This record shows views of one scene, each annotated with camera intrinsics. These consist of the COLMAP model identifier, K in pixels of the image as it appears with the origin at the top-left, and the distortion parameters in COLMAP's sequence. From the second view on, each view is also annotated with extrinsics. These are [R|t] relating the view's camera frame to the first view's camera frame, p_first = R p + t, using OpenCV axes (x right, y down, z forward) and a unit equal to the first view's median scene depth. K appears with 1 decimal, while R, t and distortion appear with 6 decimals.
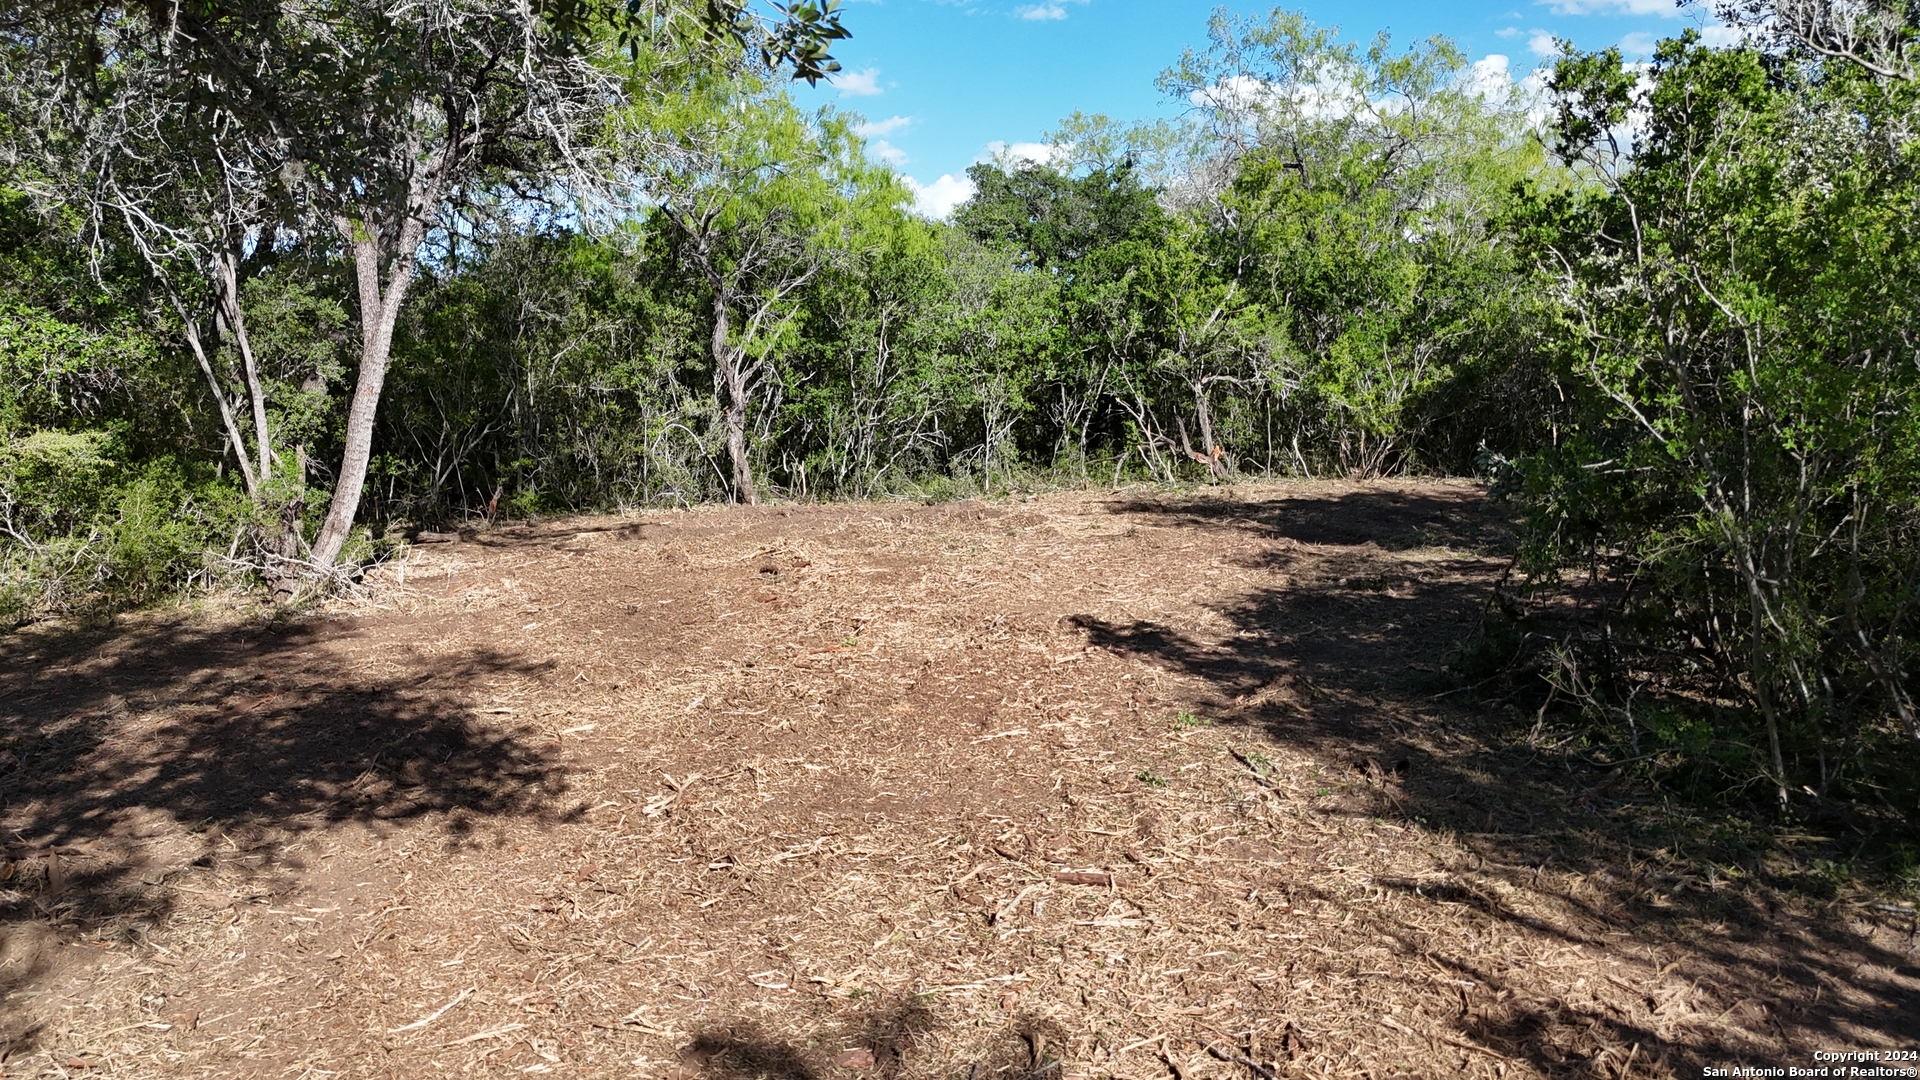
lens RADIAL K [[1271.9, 0, 954.9], [0, 1271.9, 546.8], [0, 0, 1]] dist [0.004717, -0.039183]
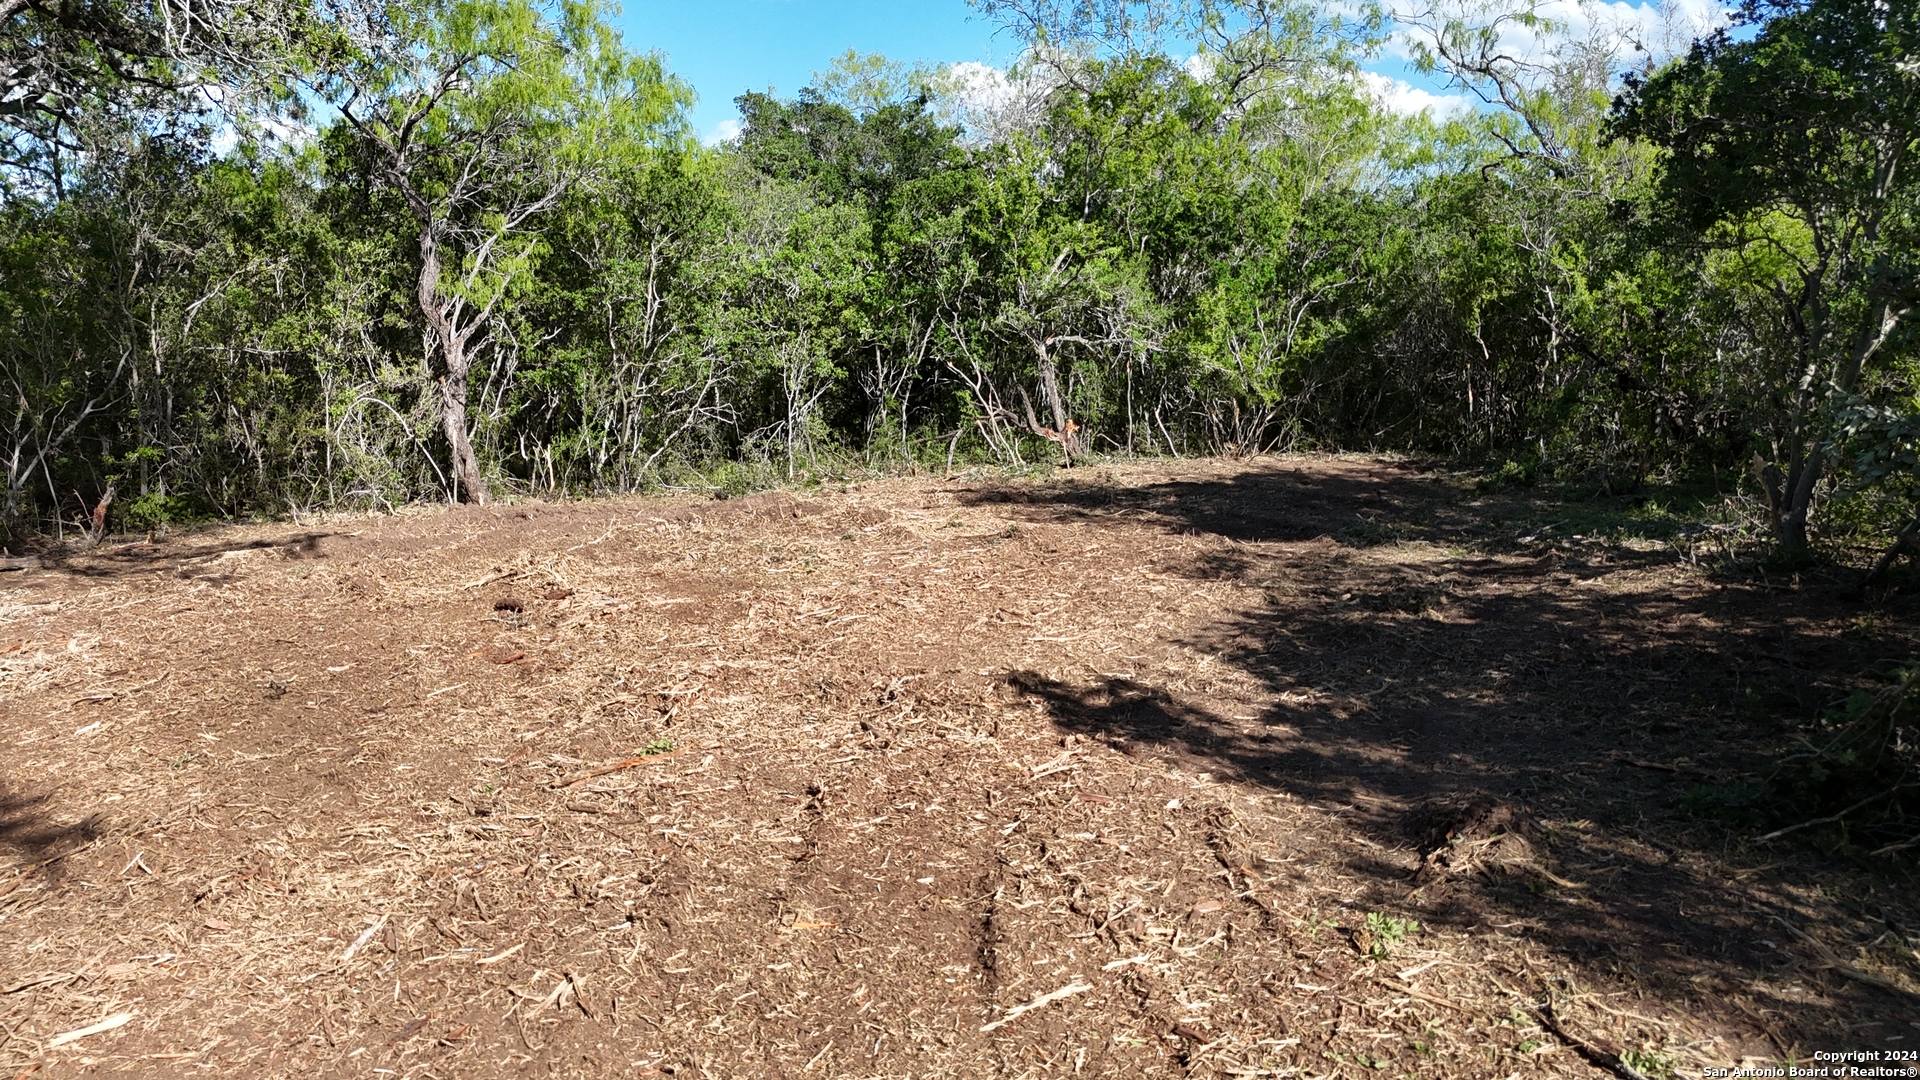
lens RADIAL K [[1271.9, 0, 954.9], [0, 1271.9, 546.8], [0, 0, 1]] dist [0.004717, -0.039183]
pose [[0.980343, -0.030132, 0.194988, -0.030905], [0.027710, 0.999501, 0.015142, -0.011074], [-0.195348, -0.009441, 0.980689, 0.202138]]
